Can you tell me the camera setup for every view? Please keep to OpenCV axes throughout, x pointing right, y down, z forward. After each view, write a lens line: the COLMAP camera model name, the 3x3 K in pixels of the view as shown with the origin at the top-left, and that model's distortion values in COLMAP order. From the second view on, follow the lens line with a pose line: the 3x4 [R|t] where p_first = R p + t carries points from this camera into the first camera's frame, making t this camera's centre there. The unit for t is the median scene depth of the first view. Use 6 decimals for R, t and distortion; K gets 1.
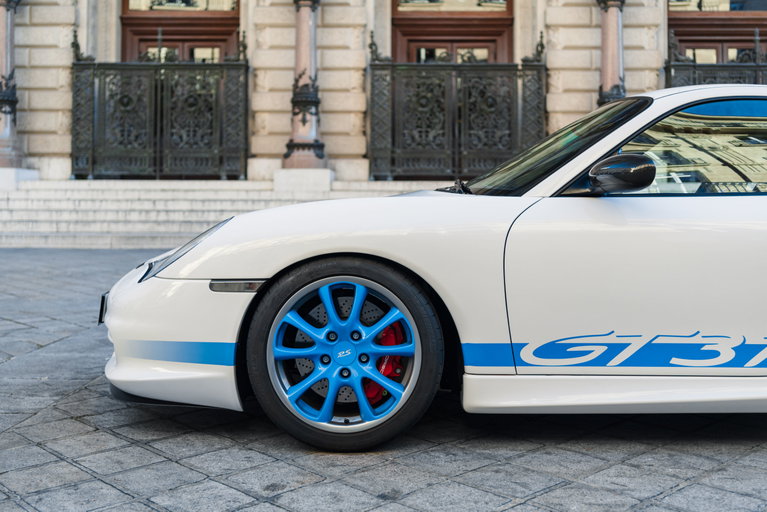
lens RADIAL K [[777.1, 0, 388.4], [0, 777.1, 212.8], [0, 0, 1]] dist [0.012457, 0.000000]
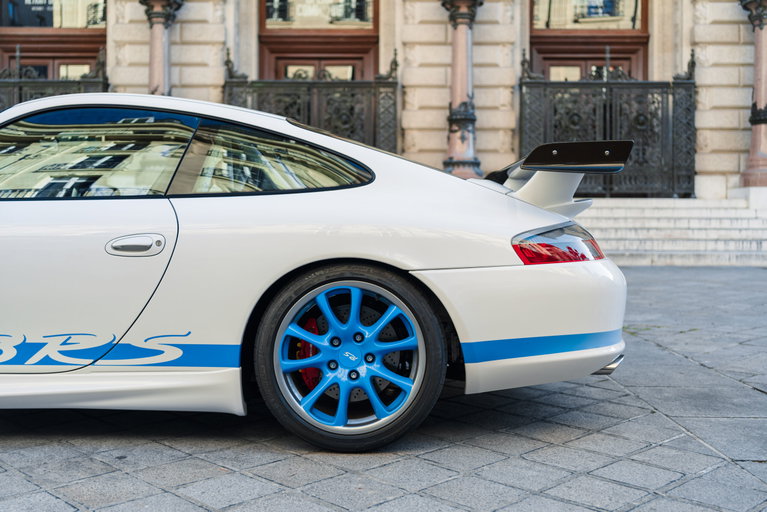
lens RADIAL K [[777.1, 0, 385.1], [0, 777.1, 248.9], [0, 0, 1]] dist [0.012457, 0.000000]
pose [[1.000000, -0.000080, -0.000814, 0.183718], [0.000100, 0.999700, 0.024483, 0.002031], [0.000812, -0.024483, 0.999700, -0.017151]]
